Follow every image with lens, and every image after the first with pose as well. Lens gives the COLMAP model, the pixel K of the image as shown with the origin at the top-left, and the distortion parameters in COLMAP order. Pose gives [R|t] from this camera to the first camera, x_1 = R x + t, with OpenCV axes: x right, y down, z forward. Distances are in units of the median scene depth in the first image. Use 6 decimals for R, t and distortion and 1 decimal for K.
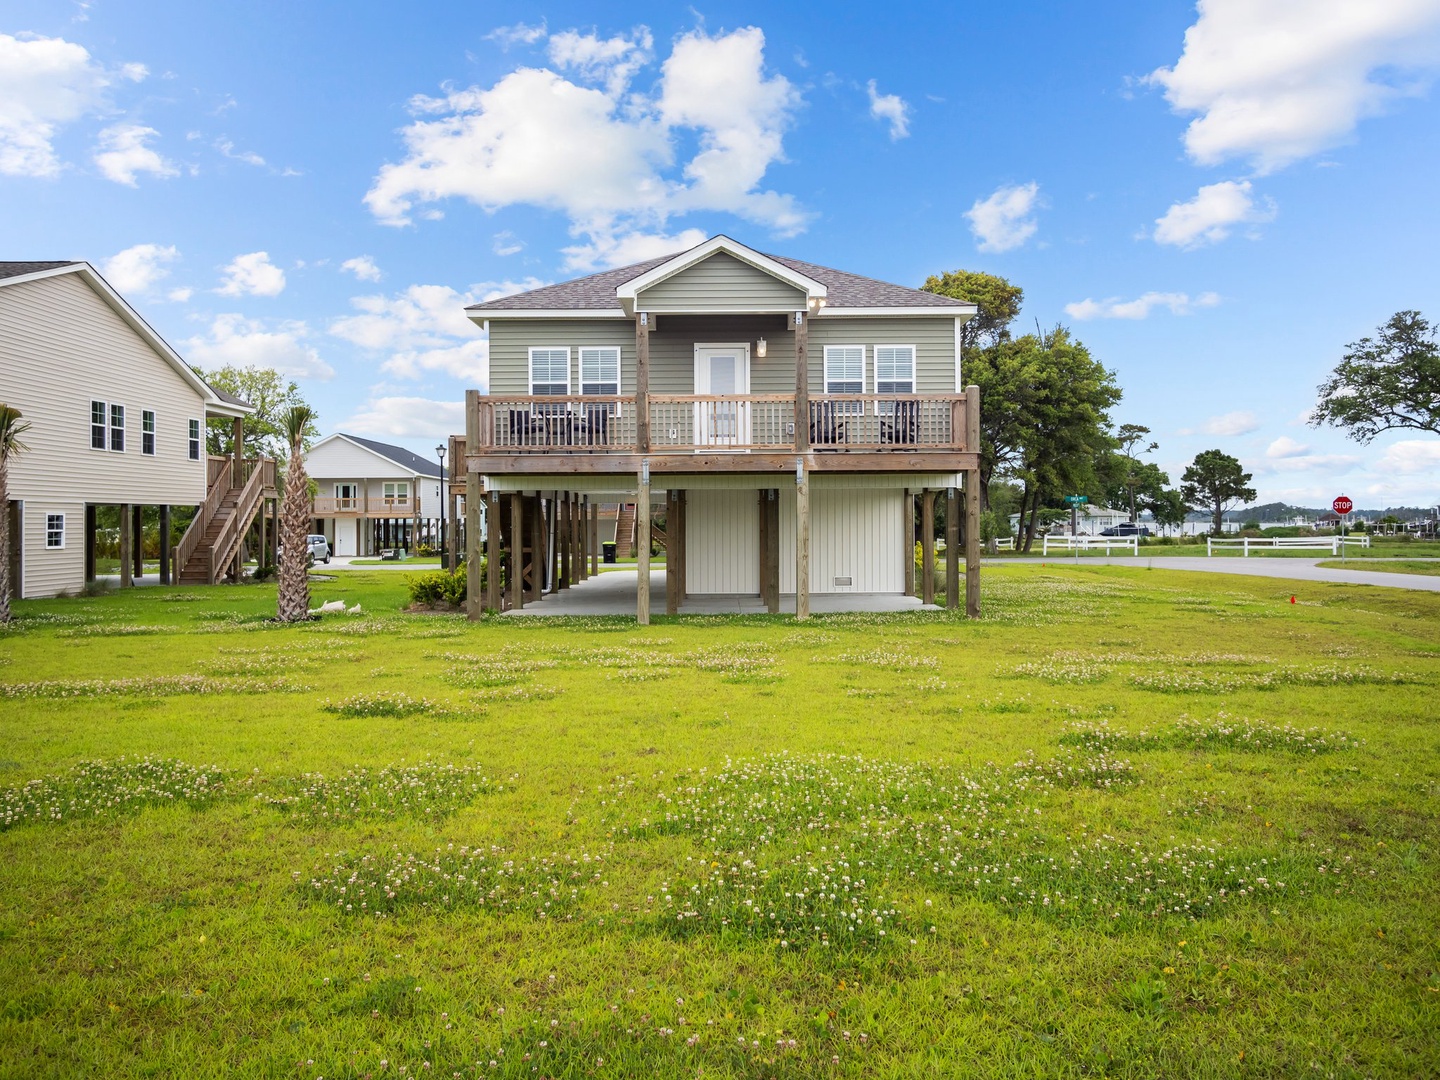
lens RADIAL K [[1230.2, 0, 724.3], [0, 1230.2, 538.2], [0, 0, 1]] dist [0.013128, 0.013739]
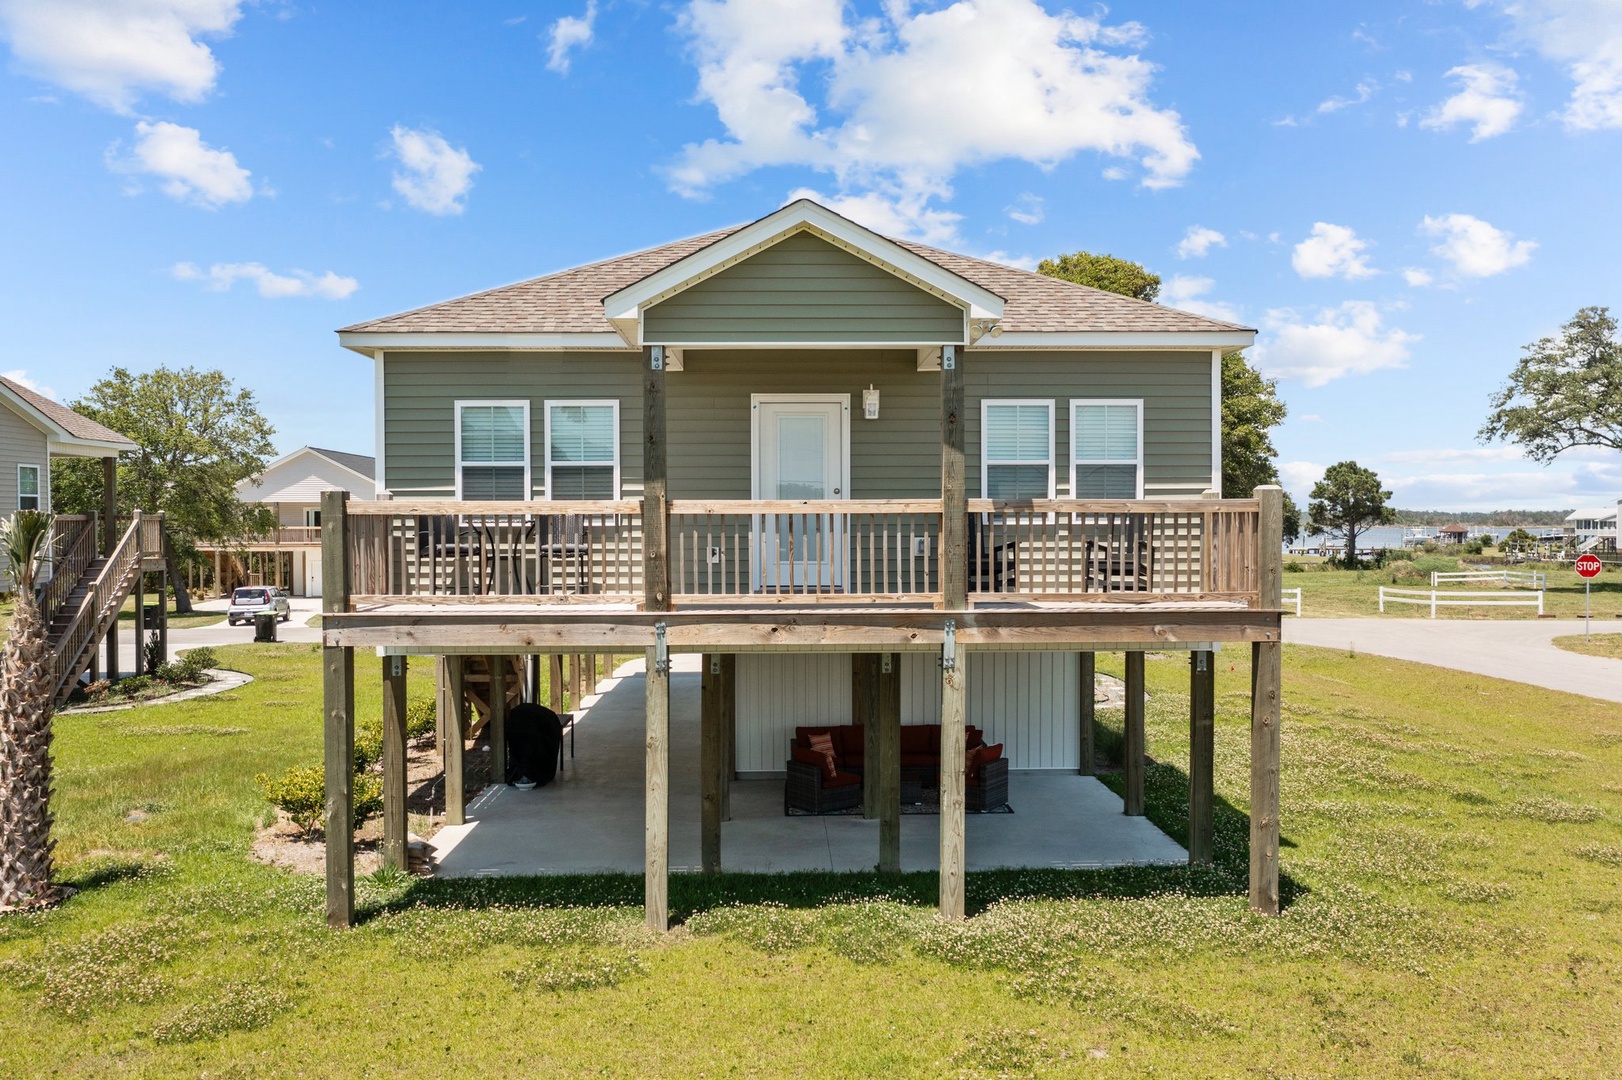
lens RADIAL K [[1307.6, 0, 800.8], [0, 1307.6, 548.4], [0, 0, 1]] dist [-0.016072, 0.000707]
pose [[0.999779, 0.001350, 0.020995, -0.010553], [-0.001644, 0.999901, 0.013965, -0.072505], [-0.020974, -0.013996, 0.999682, 0.302237]]
